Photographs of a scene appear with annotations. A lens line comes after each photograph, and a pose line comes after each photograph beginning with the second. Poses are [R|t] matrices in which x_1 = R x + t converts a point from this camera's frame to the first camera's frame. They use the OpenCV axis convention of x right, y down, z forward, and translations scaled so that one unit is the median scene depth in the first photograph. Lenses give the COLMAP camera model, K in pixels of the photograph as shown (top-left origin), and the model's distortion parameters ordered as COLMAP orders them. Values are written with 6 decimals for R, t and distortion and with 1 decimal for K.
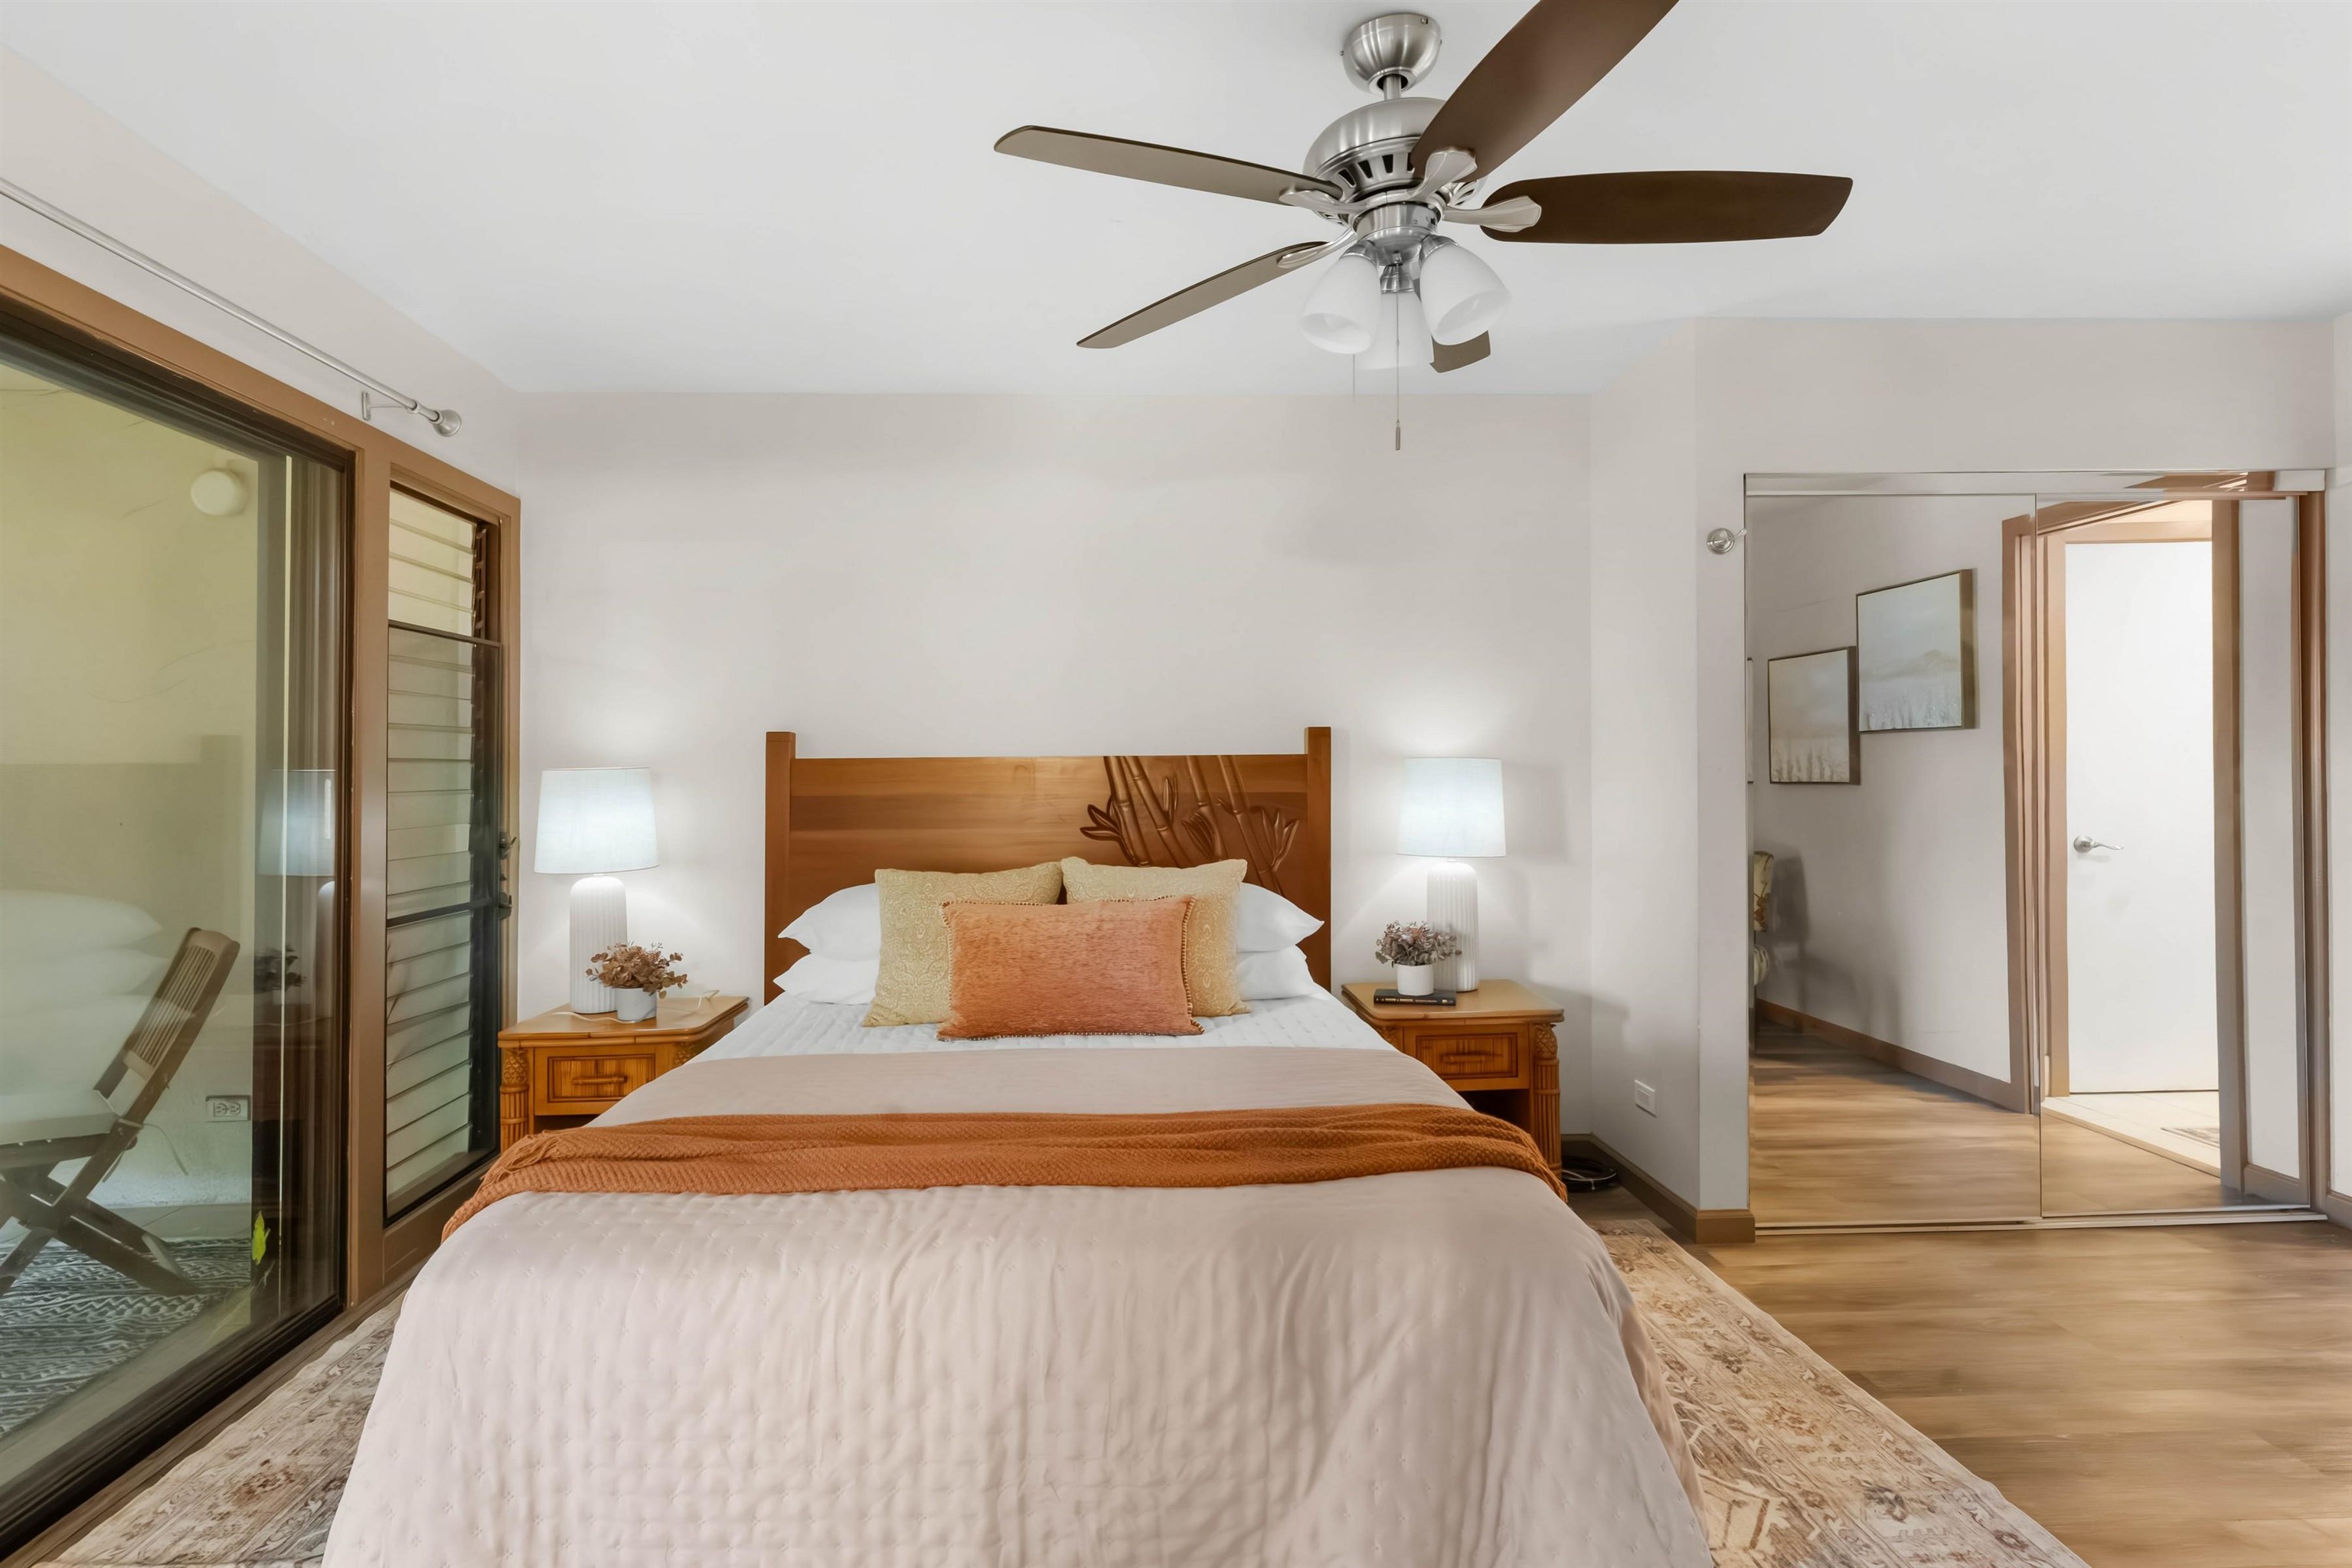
lens RADIAL K [[1078.0, 0, 1431.2], [0, 1078.0, 761.8], [0, 0, 1]] dist [-0.001414, 0.000018]
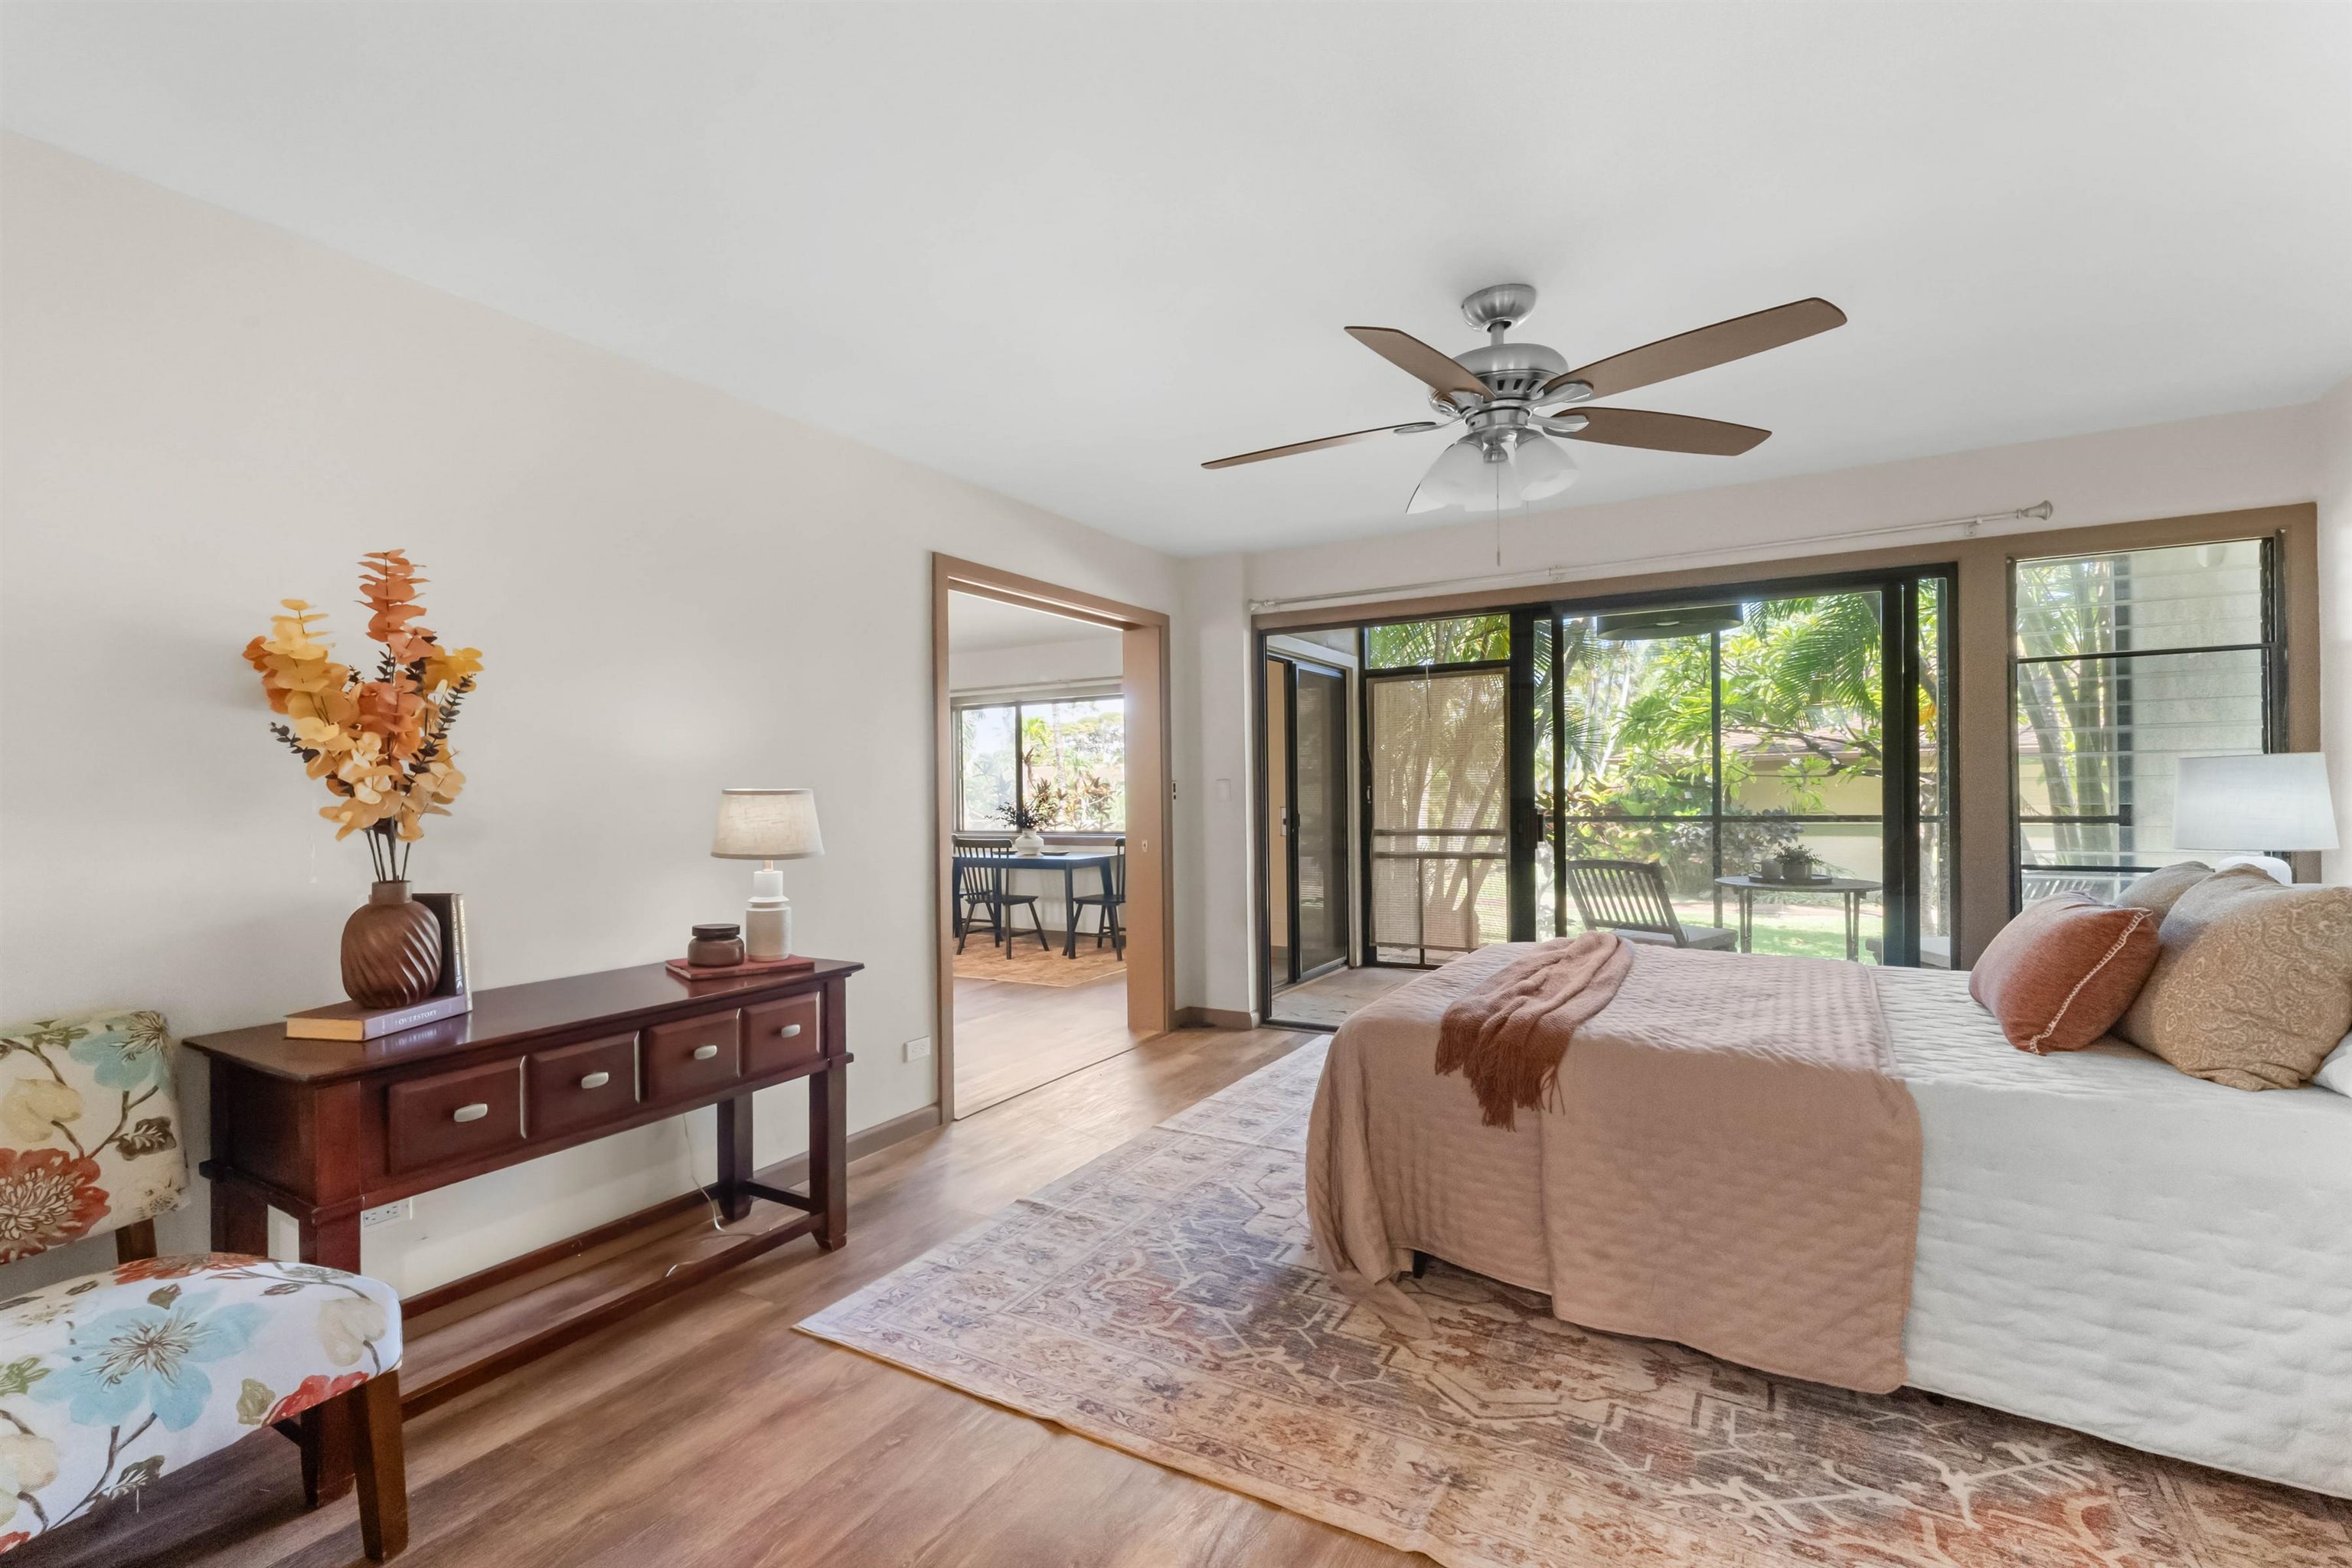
lens RADIAL K [[1033.7, 0, 1176.0], [0, 1033.7, 784.0], [0, 0, 1]] dist [0.001406, 0.000357]
pose [[-0.533298, 0.013420, -0.845821, 0.843942], [0.025875, 0.999665, -0.000453, 0.007263], [0.845532, -0.022127, -0.533467, 0.805159]]
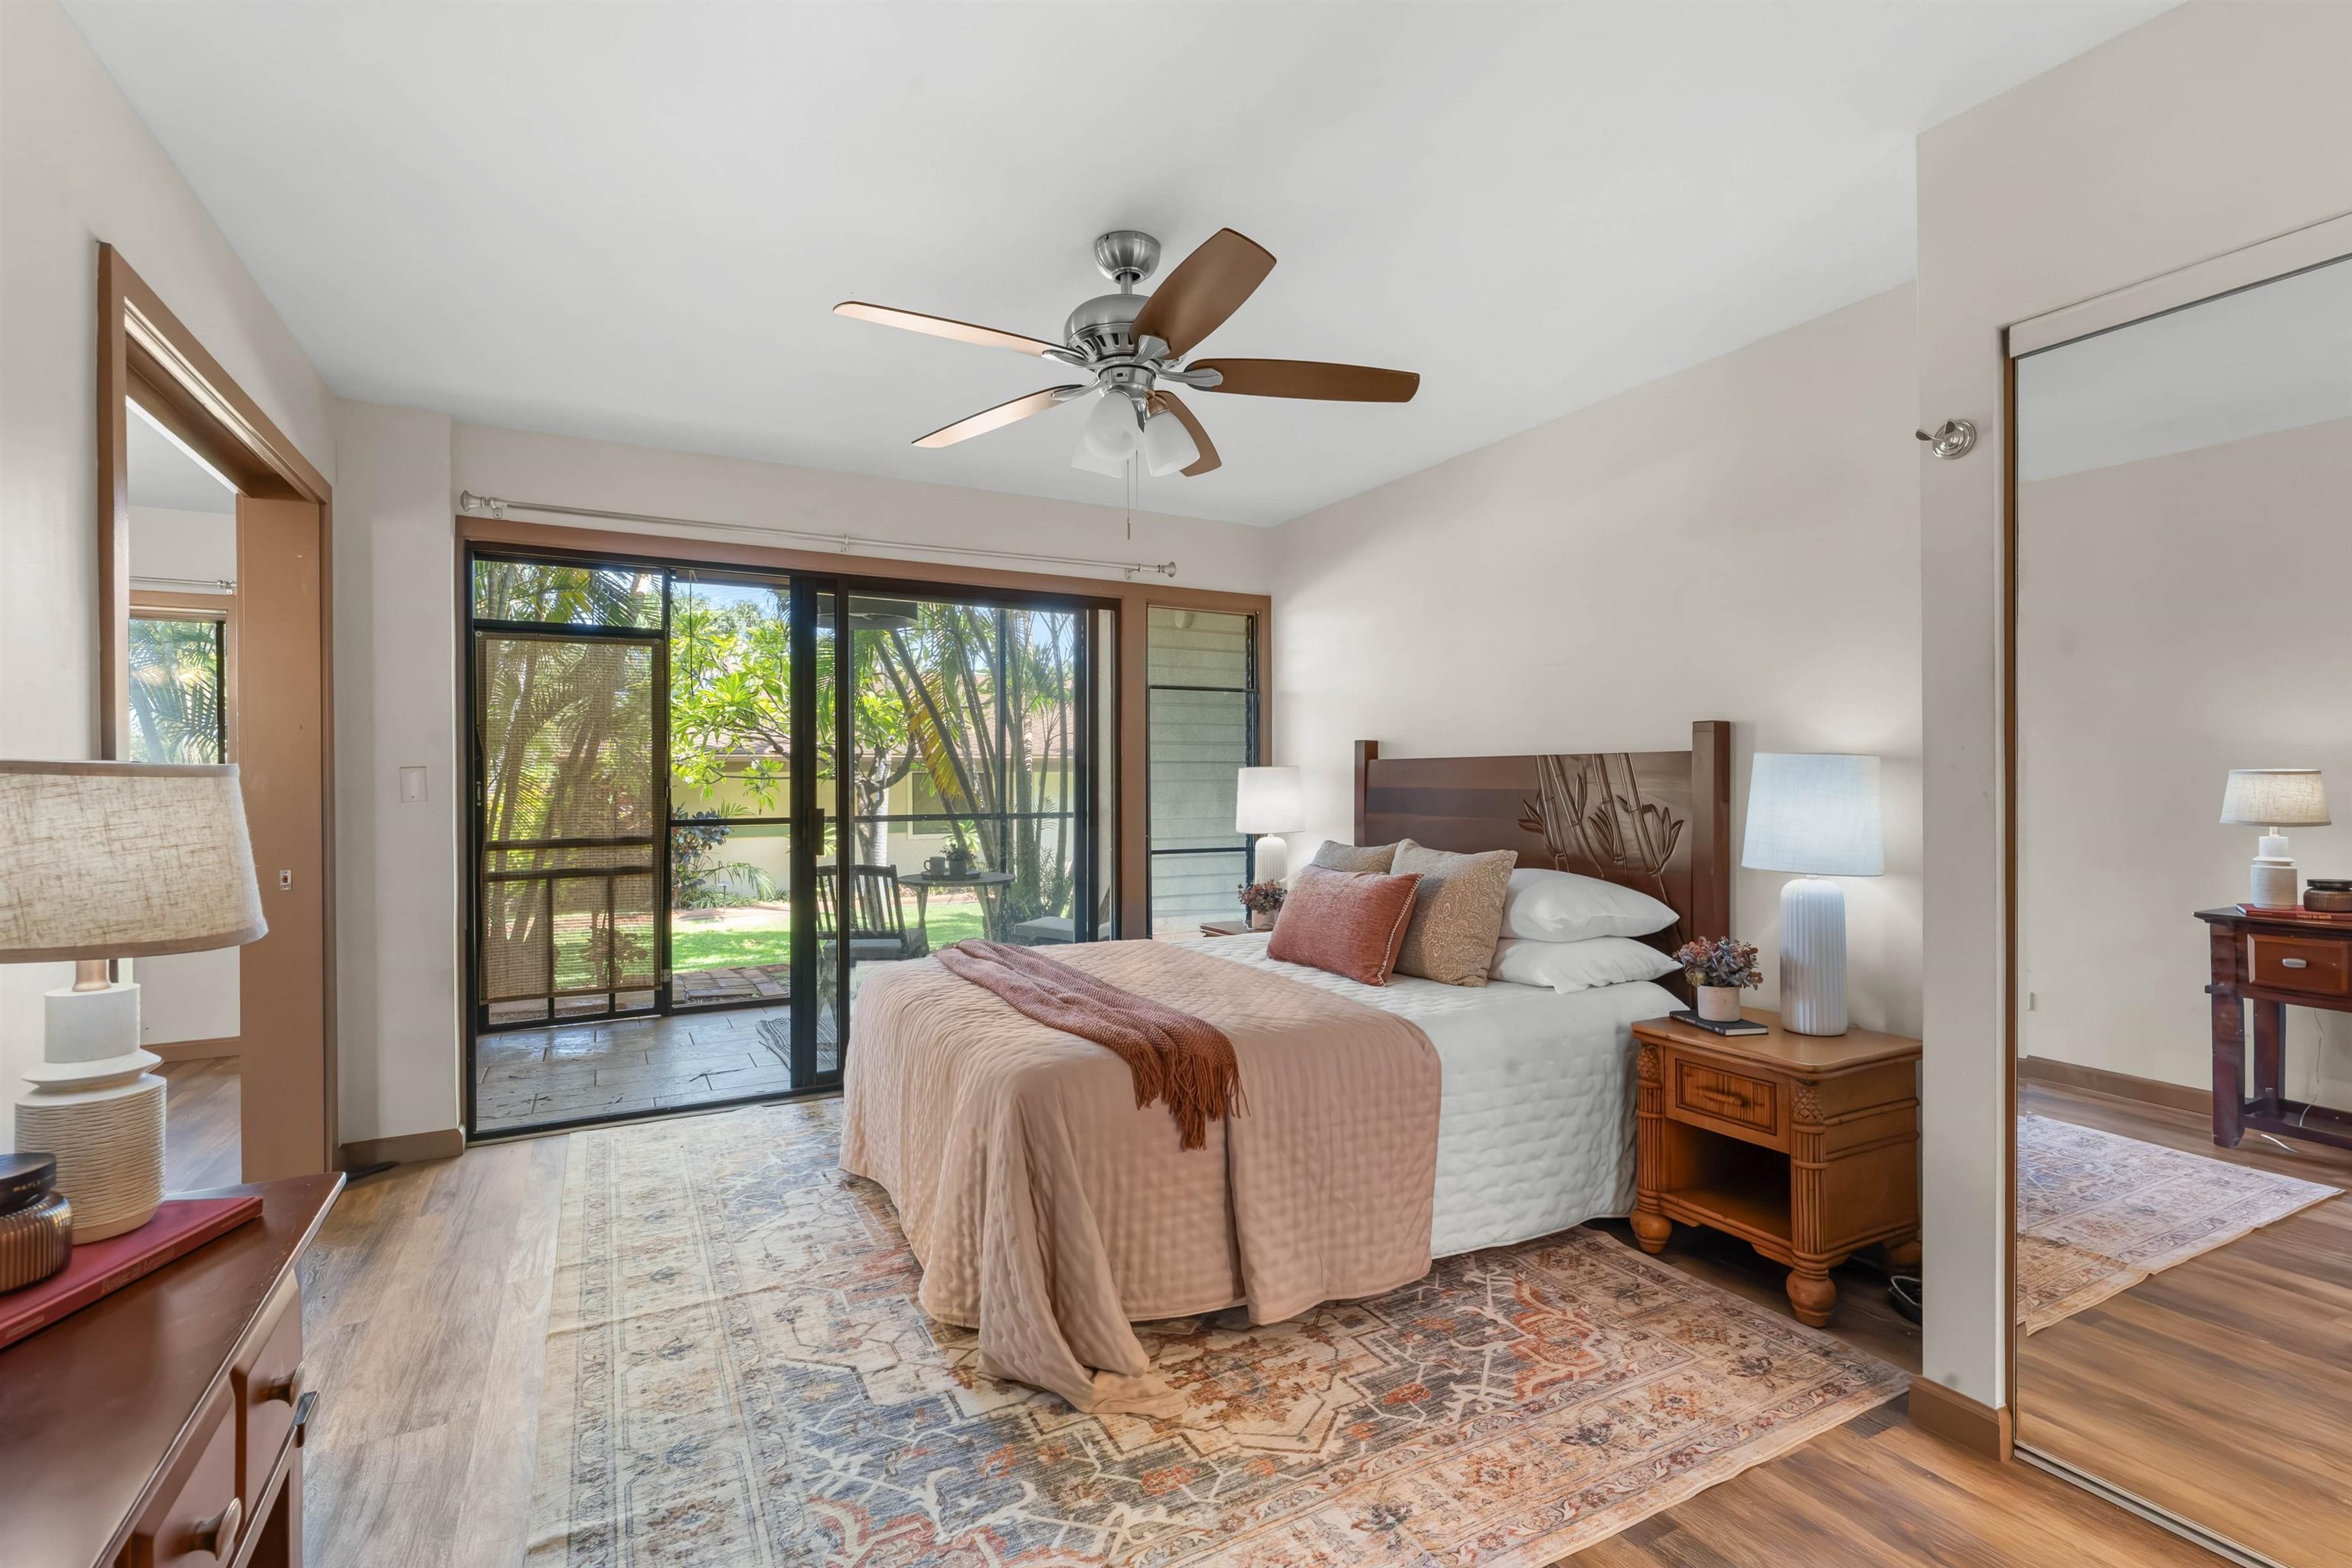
lens RADIAL K [[1106.2, 0, 1174.5], [0, 1106.2, 781.4], [0, 0, 1]] dist [0.001761, 0.000095]
pose [[0.429318, 0.008513, -0.903113, 0.746285], [0.005886, 0.999908, 0.012224, 0.006582], [0.903134, -0.010563, 0.429228, 0.249575]]
